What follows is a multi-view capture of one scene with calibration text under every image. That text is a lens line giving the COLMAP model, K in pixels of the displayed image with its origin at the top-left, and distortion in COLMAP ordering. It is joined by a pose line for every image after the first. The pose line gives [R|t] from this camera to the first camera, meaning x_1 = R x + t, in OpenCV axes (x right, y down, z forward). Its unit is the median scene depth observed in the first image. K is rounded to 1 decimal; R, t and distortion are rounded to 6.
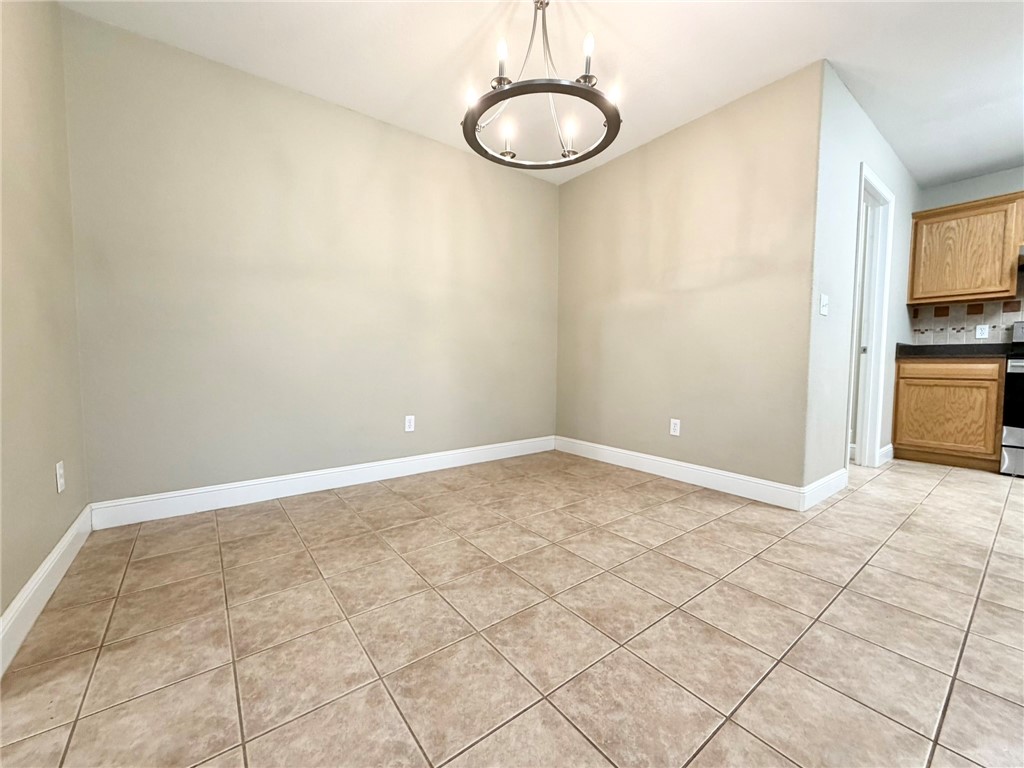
lens RADIAL K [[409.0, 0, 506.6], [0, 409.0, 385.9], [0, 0, 1]] dist [-0.002023, -0.000227]
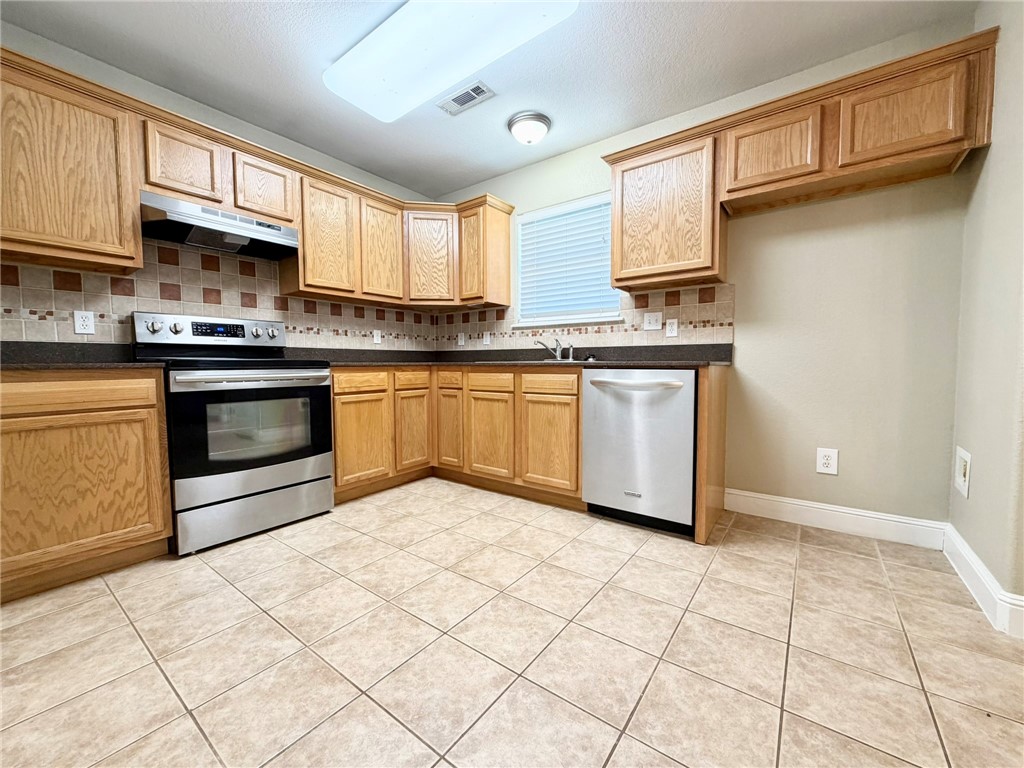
lens RADIAL K [[409.0, 0, 509.5], [0, 409.0, 382.9], [0, 0, 1]] dist [-0.002023, -0.000227]
pose [[-0.280570, -0.047231, 0.958671, 0.476157], [0.061856, 0.995823, 0.067164, -0.053116], [-0.957838, 0.078144, -0.276477, 0.643511]]
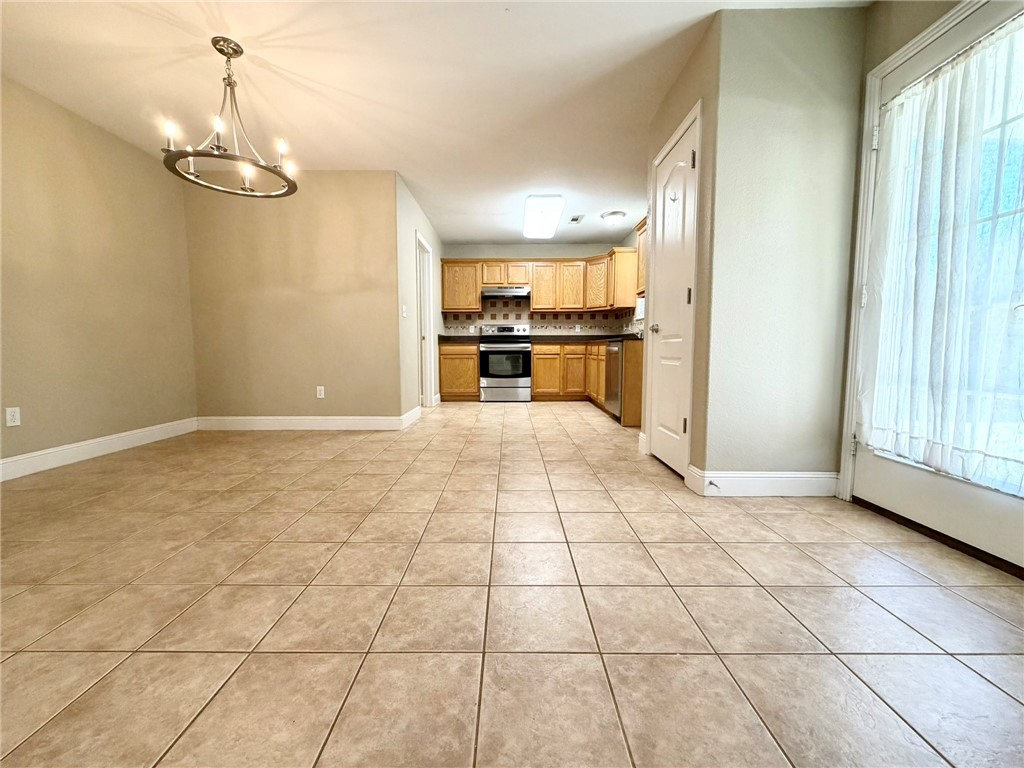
lens RADIAL K [[409.0, 0, 508.4], [0, 409.0, 385.1], [0, 0, 1]] dist [-0.002023, -0.000227]
pose [[0.606284, -0.073761, 0.791820, -0.267646], [0.051240, 0.997244, 0.053663, 0.033861], [-0.793596, 0.008038, 0.608392, -0.308403]]
